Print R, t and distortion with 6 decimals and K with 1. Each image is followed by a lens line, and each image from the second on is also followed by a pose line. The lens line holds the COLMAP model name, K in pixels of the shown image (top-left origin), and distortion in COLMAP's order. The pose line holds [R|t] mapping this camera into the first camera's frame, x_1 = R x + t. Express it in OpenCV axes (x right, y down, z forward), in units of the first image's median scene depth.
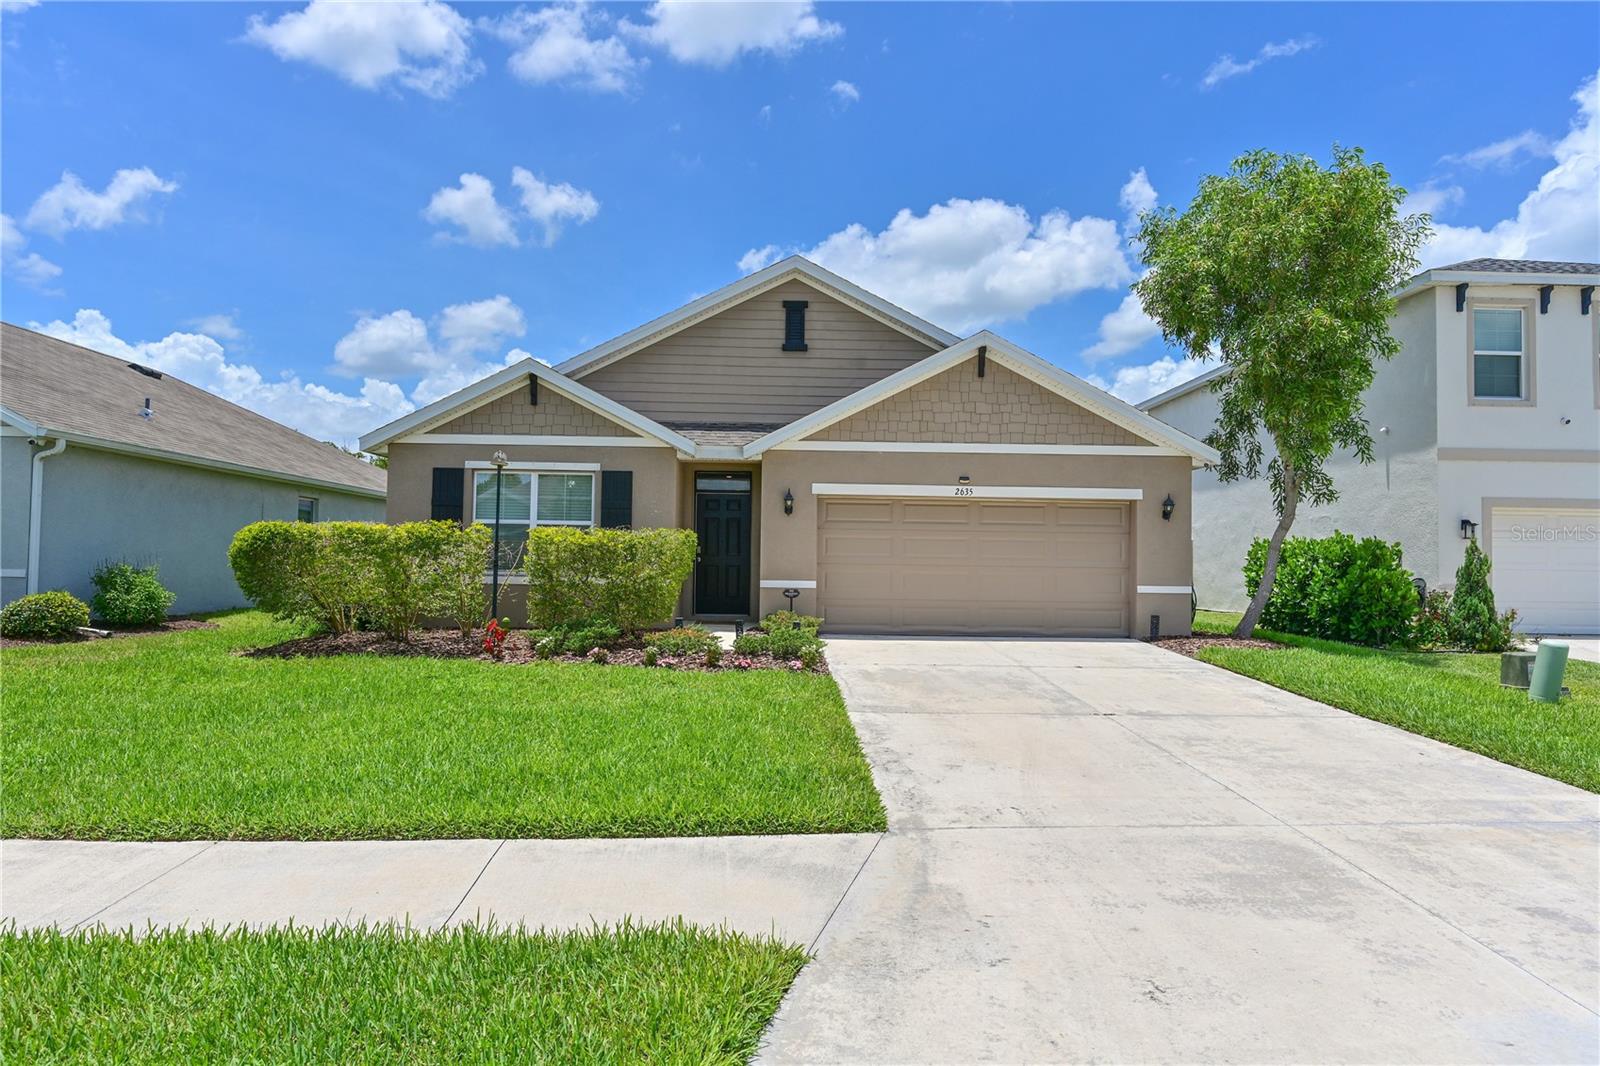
lens RADIAL K [[919.1, 0, 794.2], [0, 919.1, 535.7], [0, 0, 1]] dist [0.002191, 0.000226]
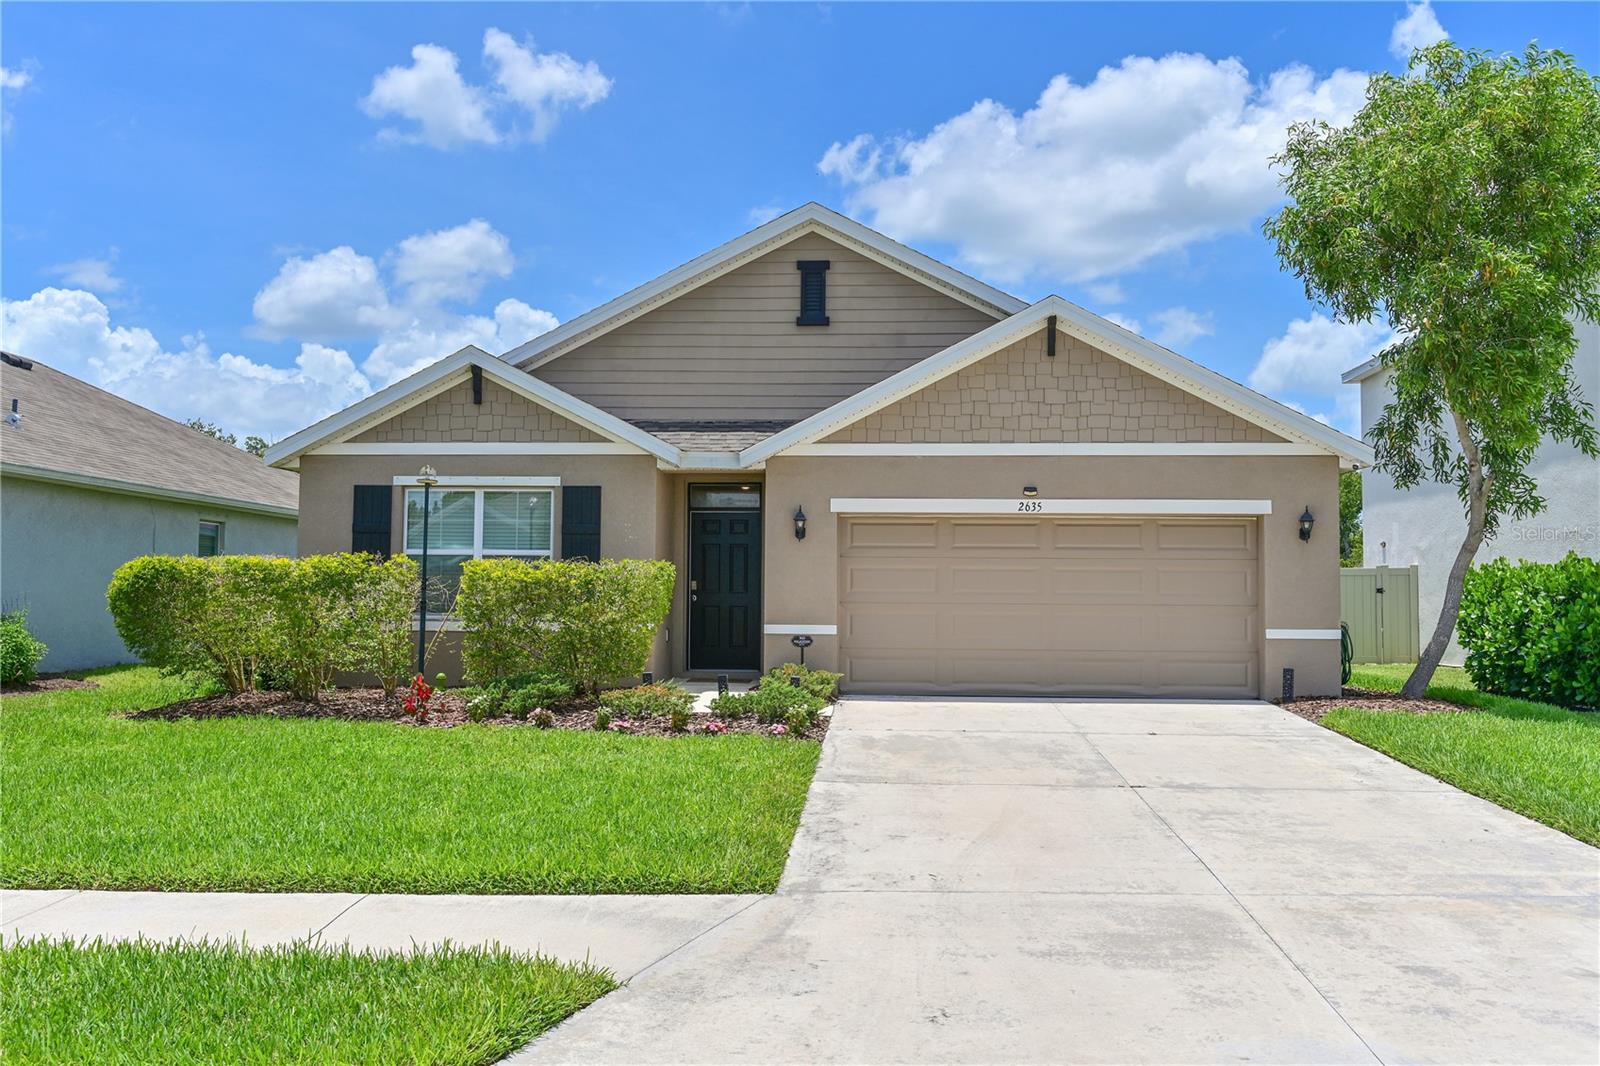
lens RADIAL K [[1351.1, 0, 800.0], [0, 1351.1, 533.0], [0, 0, 1]] dist [0.001436, 0.004562]
pose [[0.996255, -0.011091, -0.085749, 0.090420], [0.009281, 0.999726, -0.021471, -0.003731], [0.085963, 0.020595, 0.996085, -0.130009]]
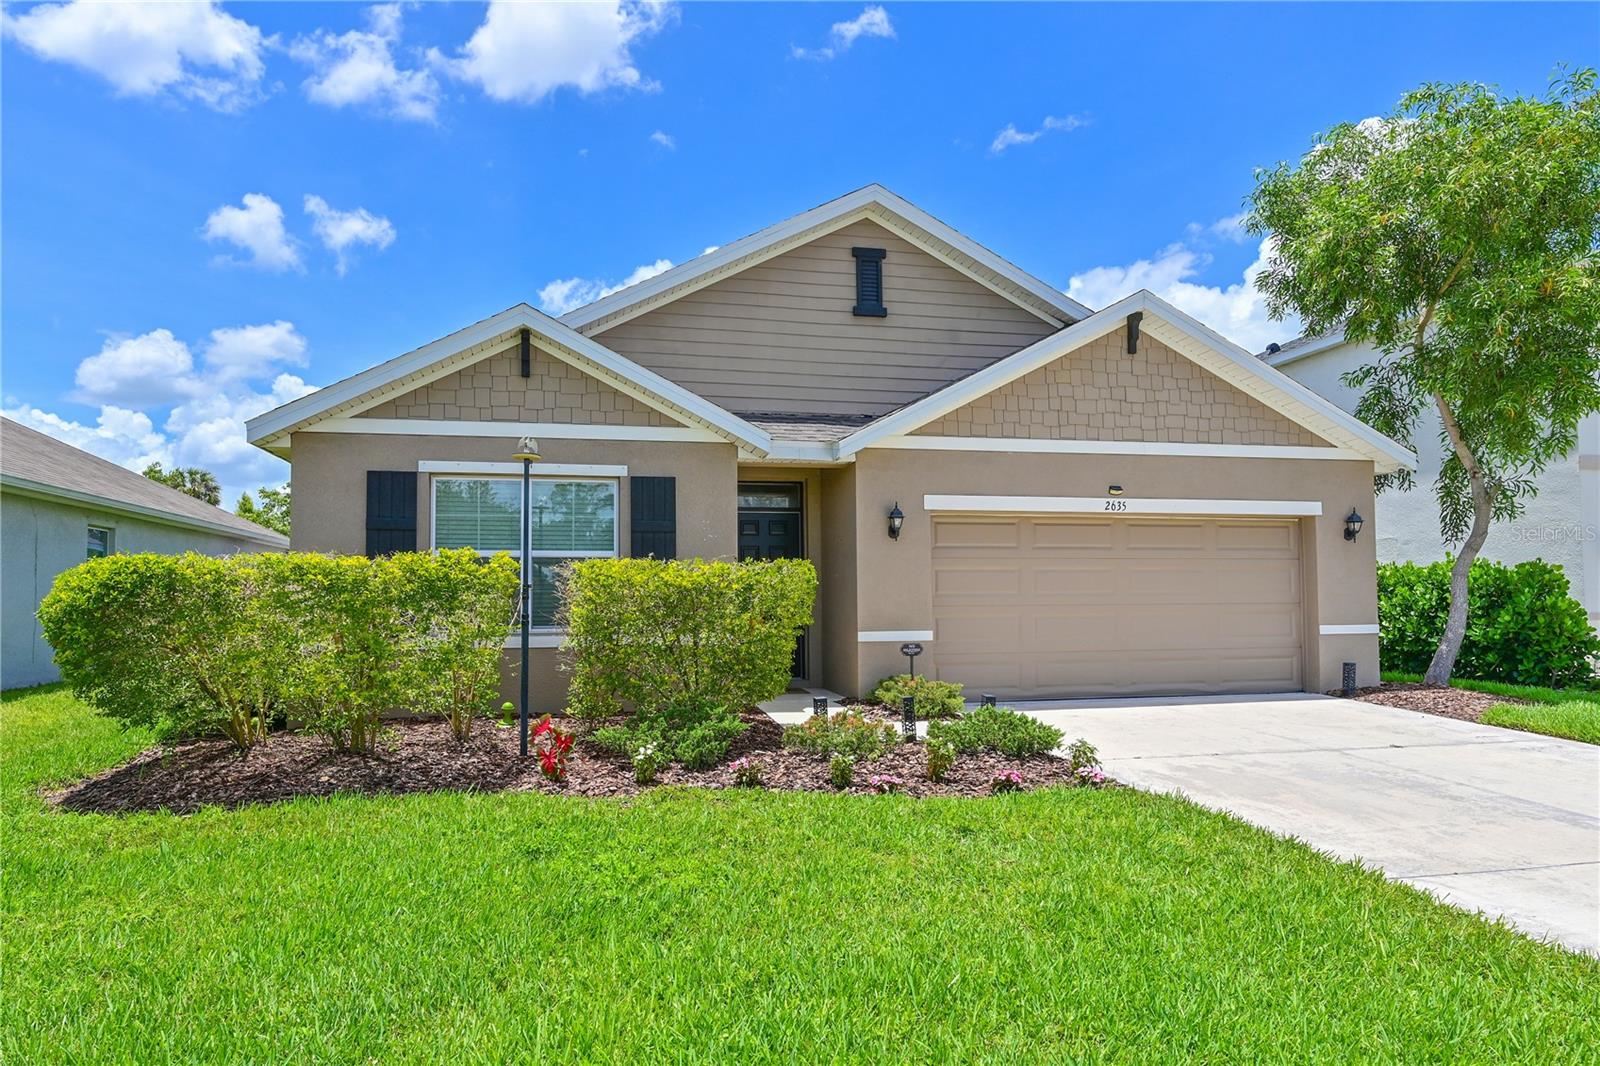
lens RADIAL K [[913.6, 0, 750.1], [0, 913.6, 568.6], [0, 0, 1]] dist [-0.000104, 0.002000]
pose [[0.984168, -0.015281, 0.176580, -0.239548], [0.015679, 0.999877, -0.000860, -0.000702], [-0.176545, 0.003615, 0.984286, 0.319725]]
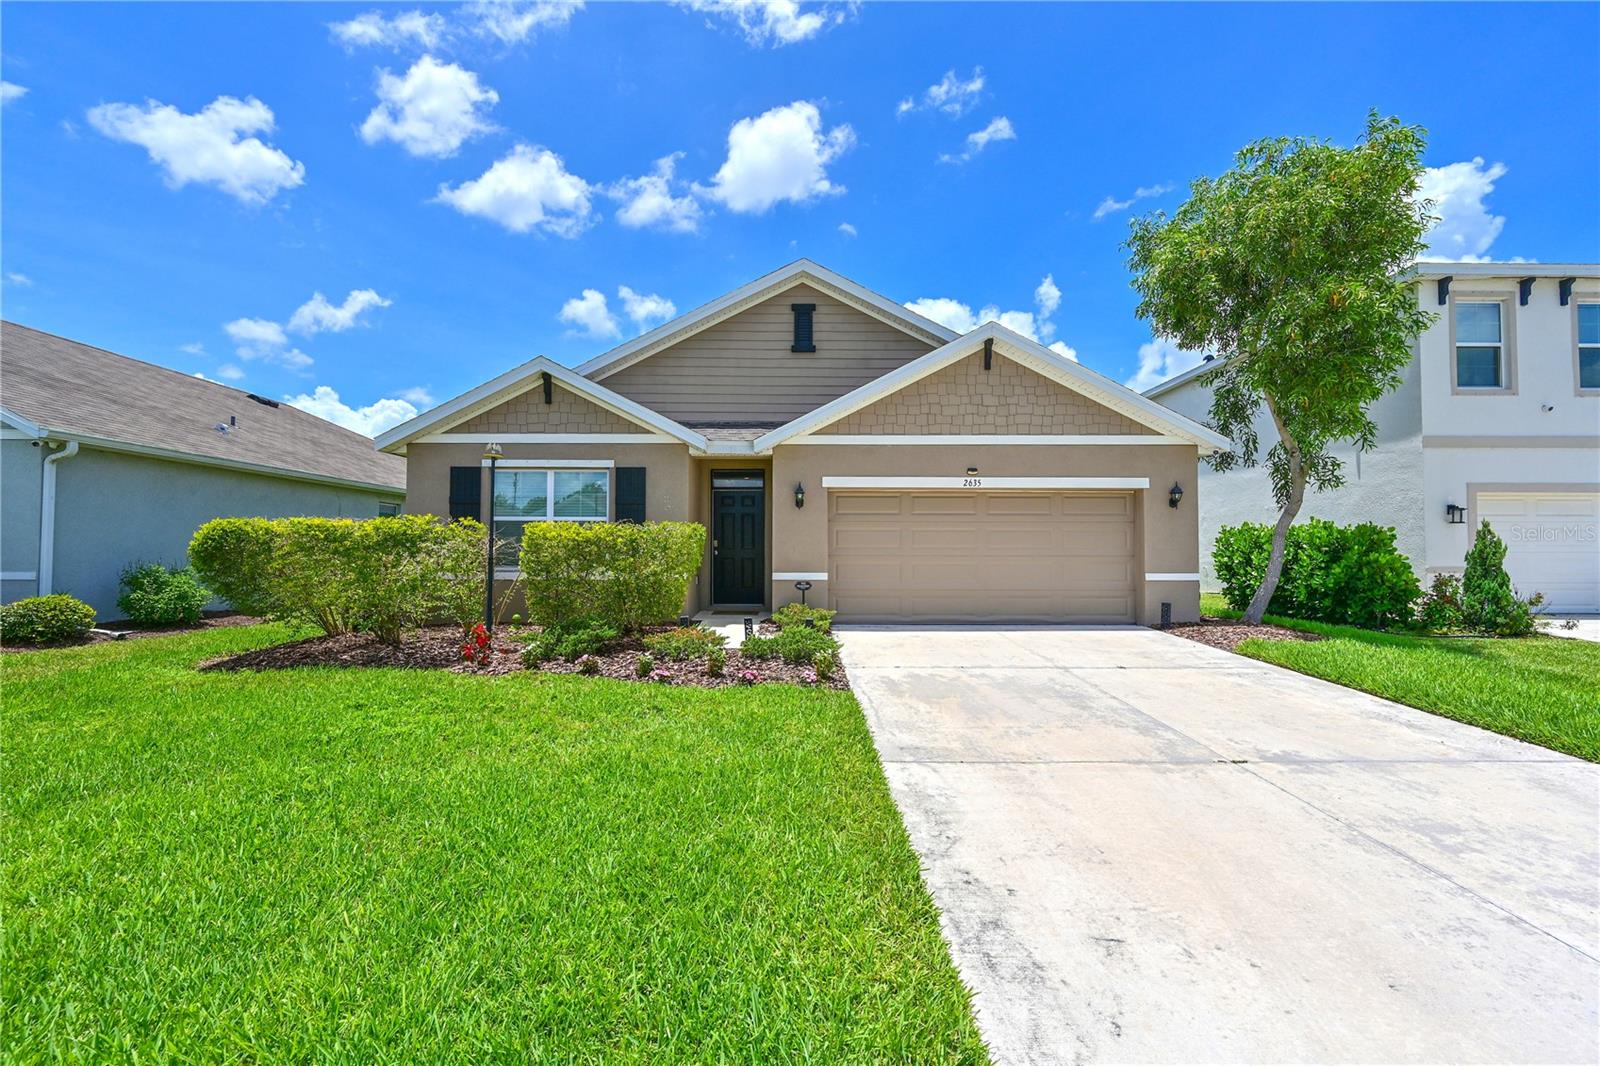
lens RADIAL K [[638.9, 0, 795.2], [0, 638.9, 534.9], [0, 0, 1]] dist [-0.000122, -0.000103]
pose [[0.999797, -0.013462, -0.014995, -0.000596], [0.013513, 0.999903, 0.003317, 0.004607], [0.014949, -0.003519, 0.999882, 0.291762]]
